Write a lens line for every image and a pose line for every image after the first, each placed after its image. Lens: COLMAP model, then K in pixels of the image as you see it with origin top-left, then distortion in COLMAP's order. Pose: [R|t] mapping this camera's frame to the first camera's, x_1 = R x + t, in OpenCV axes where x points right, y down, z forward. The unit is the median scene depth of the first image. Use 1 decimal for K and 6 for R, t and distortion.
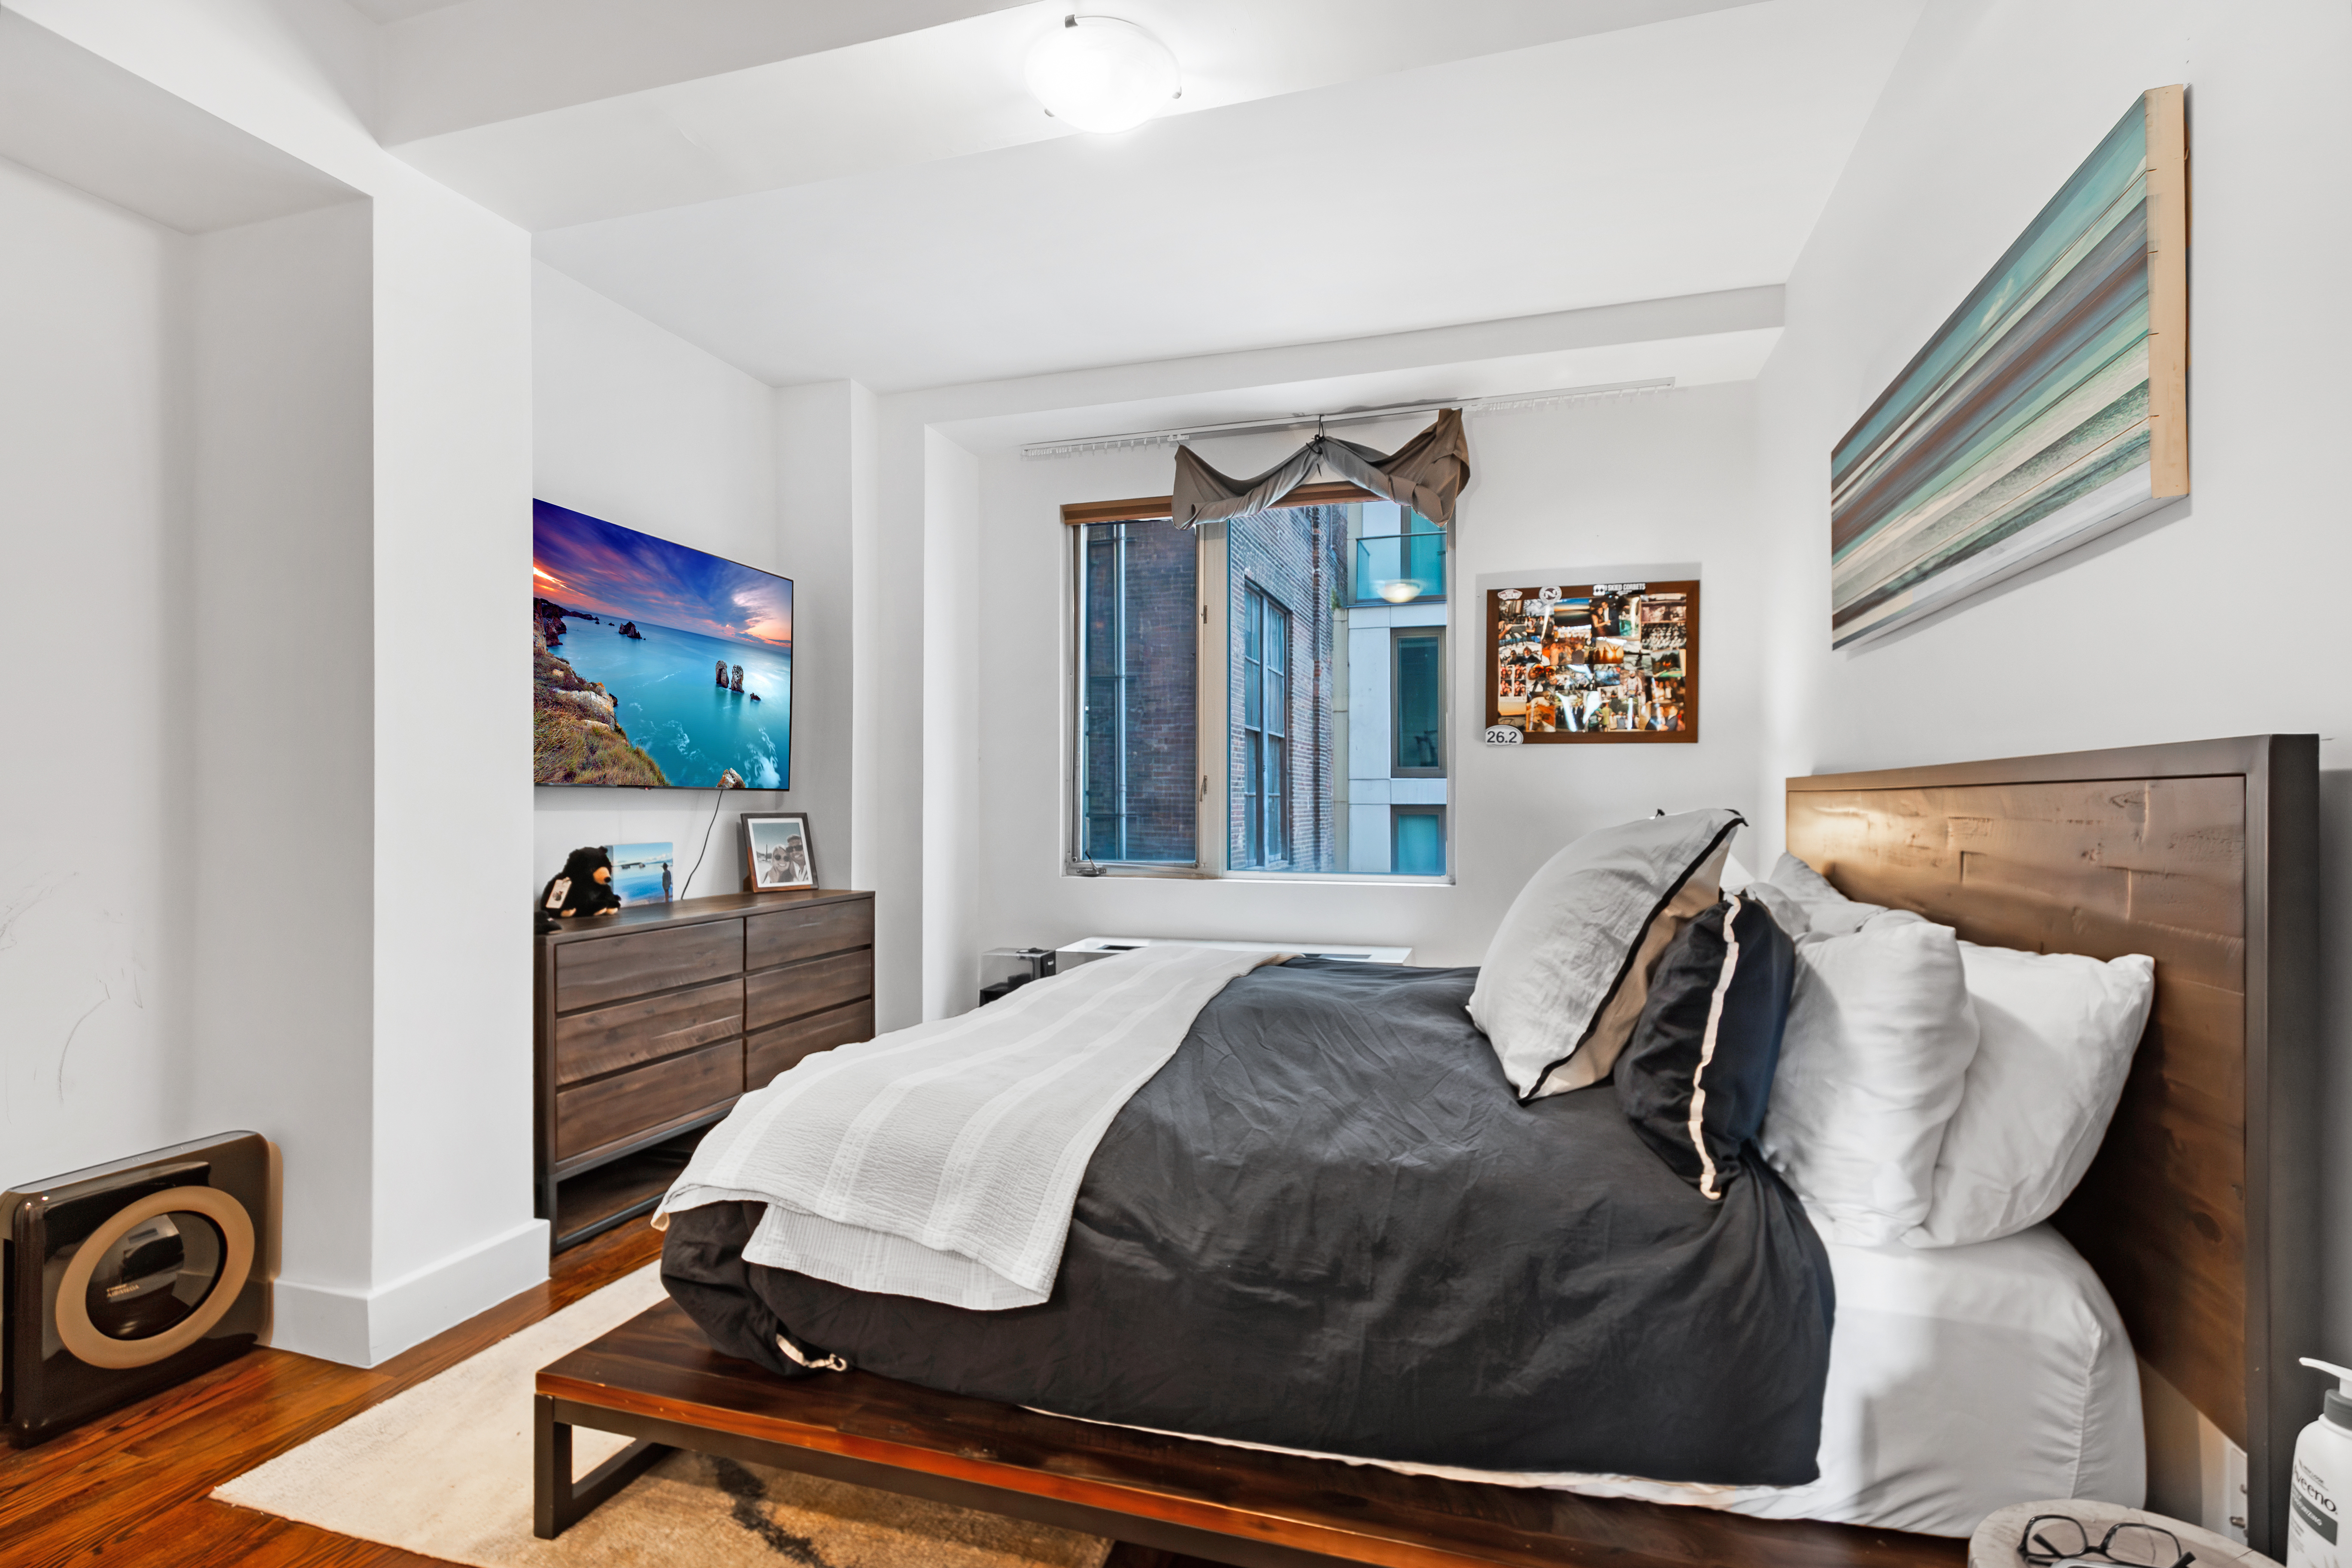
lens RADIAL K [[1123.7, 0, 1176.0], [0, 1123.7, 784.0], [0, 0, 1]] dist [0.027179, -0.010939]
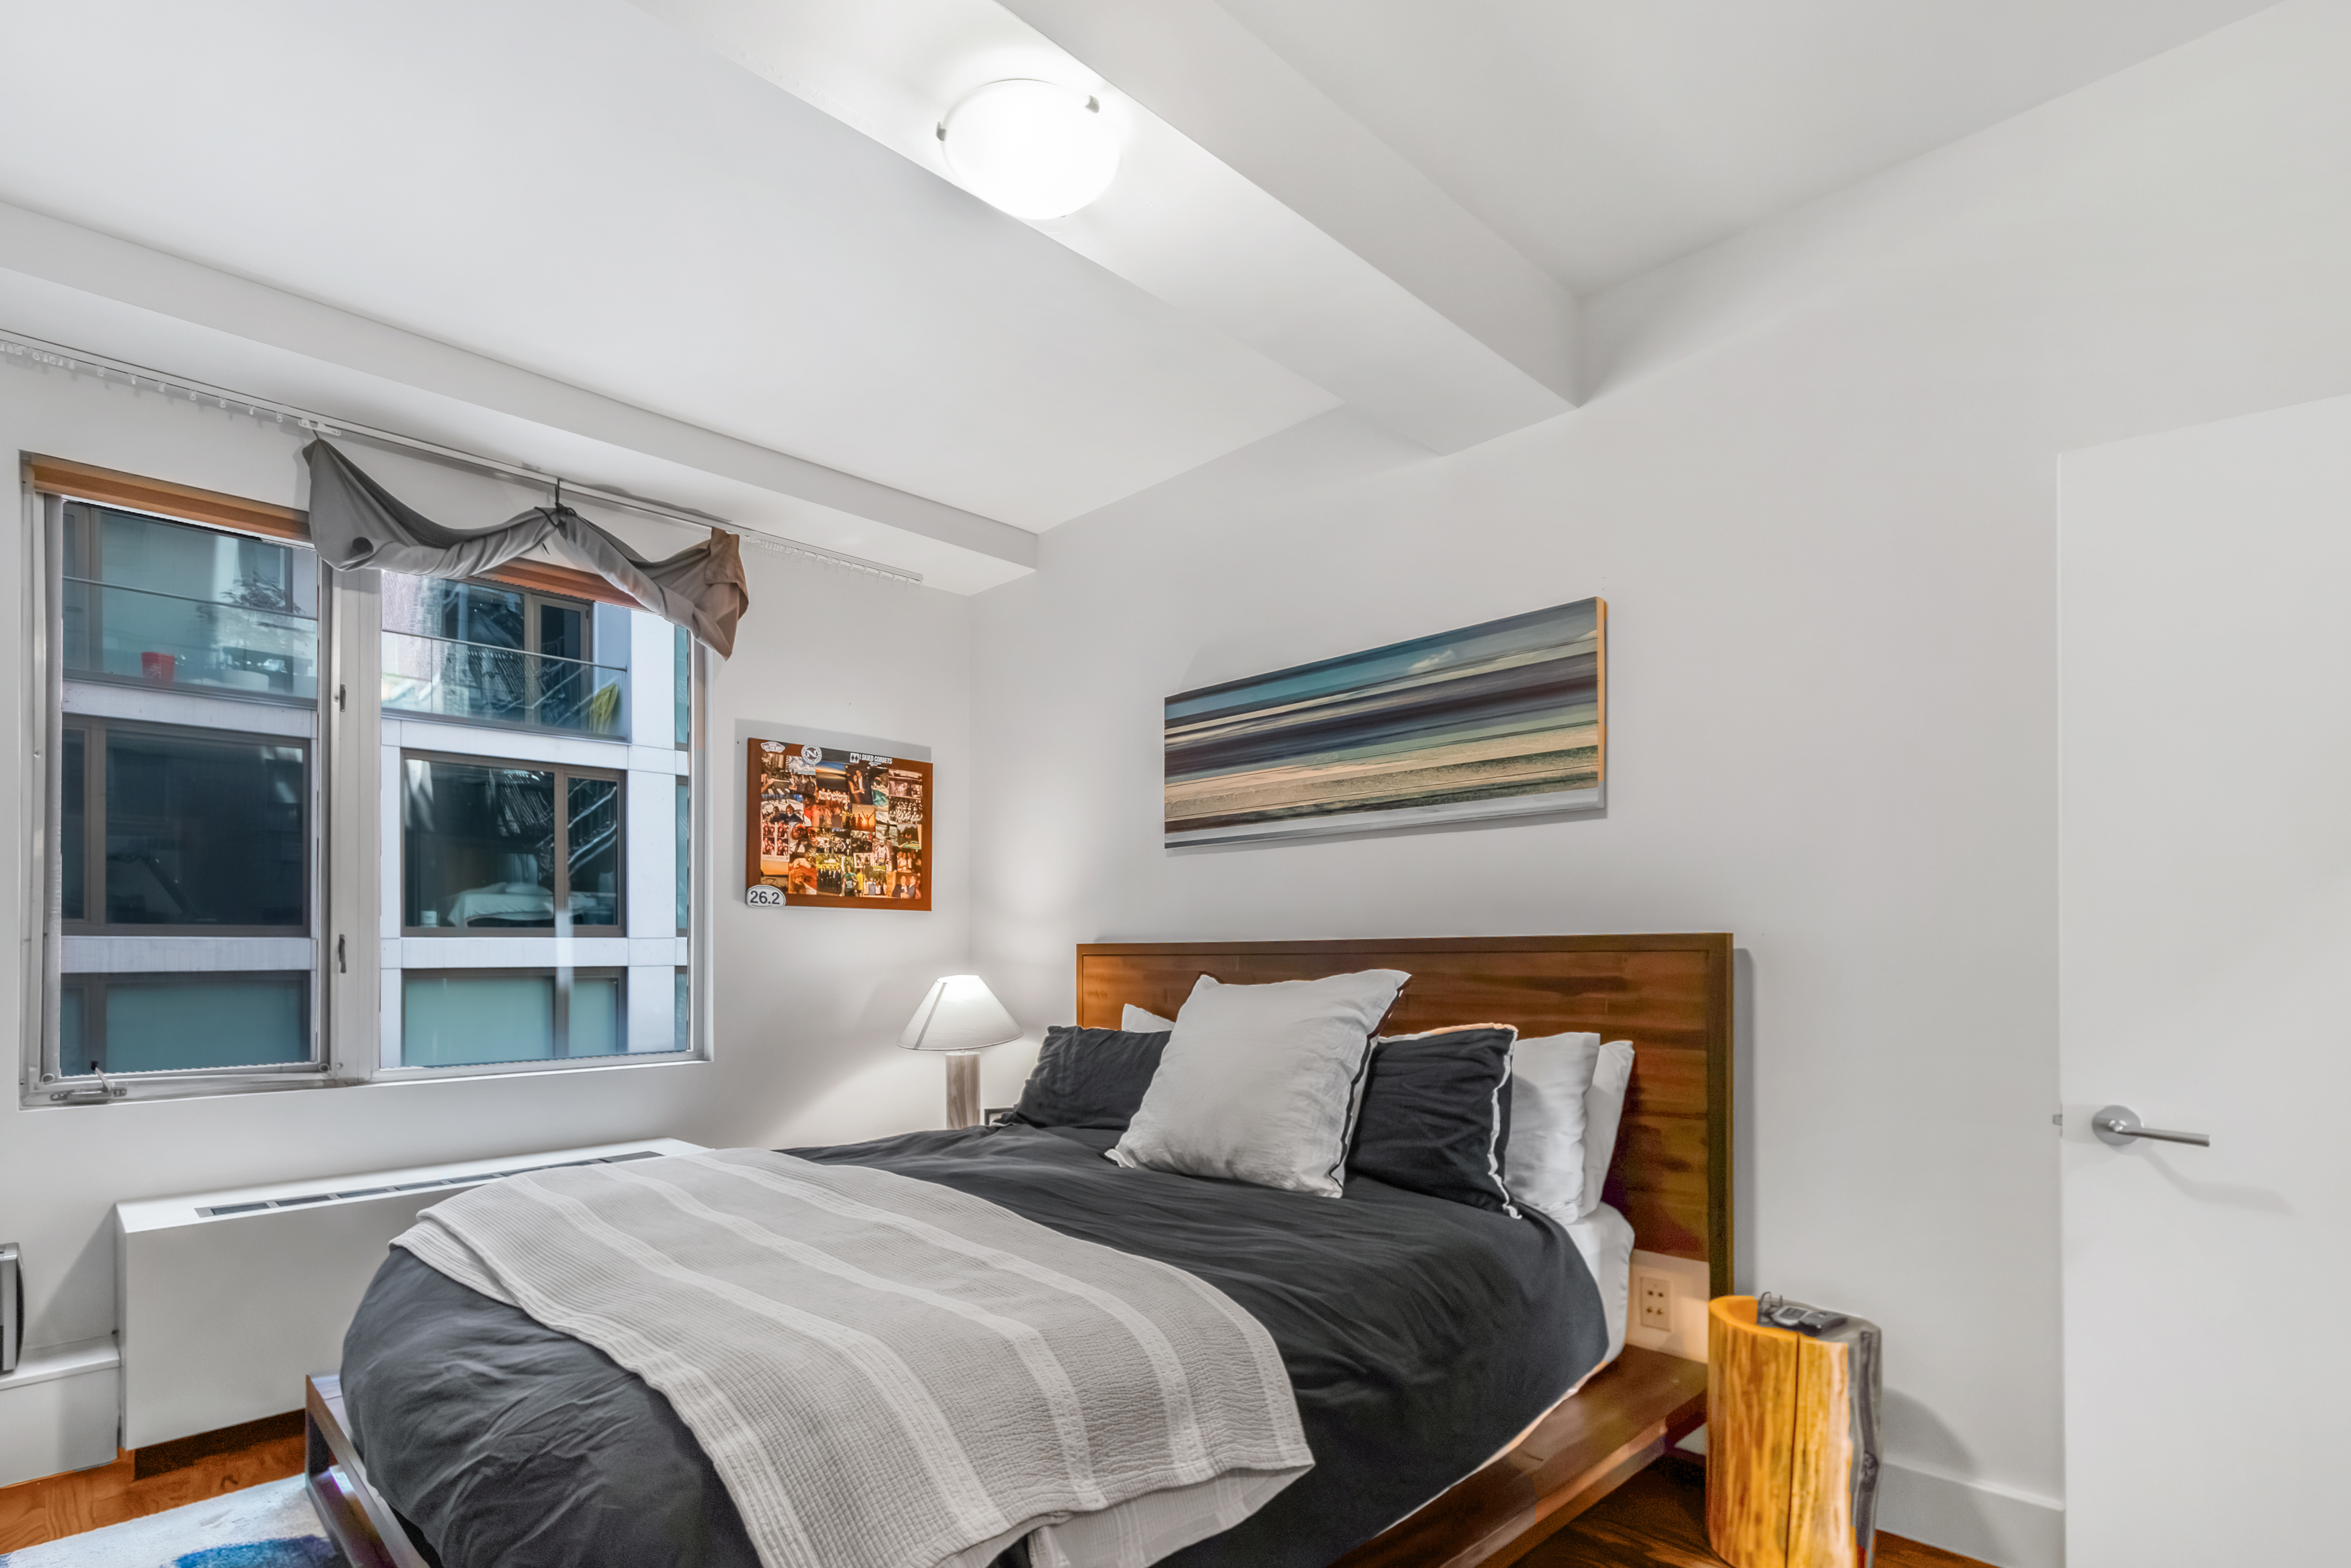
lens RADIAL K [[1177.9, 0, 1182.2], [0, 1177.9, 944.0], [0, 0, 1]] dist [0.030414, -0.014197]
pose [[0.456674, 0.002918, 0.889629, -0.439557], [-0.004724, 0.999988, -0.000855, -0.003969], [-0.889622, -0.003812, 0.456683, 0.246929]]
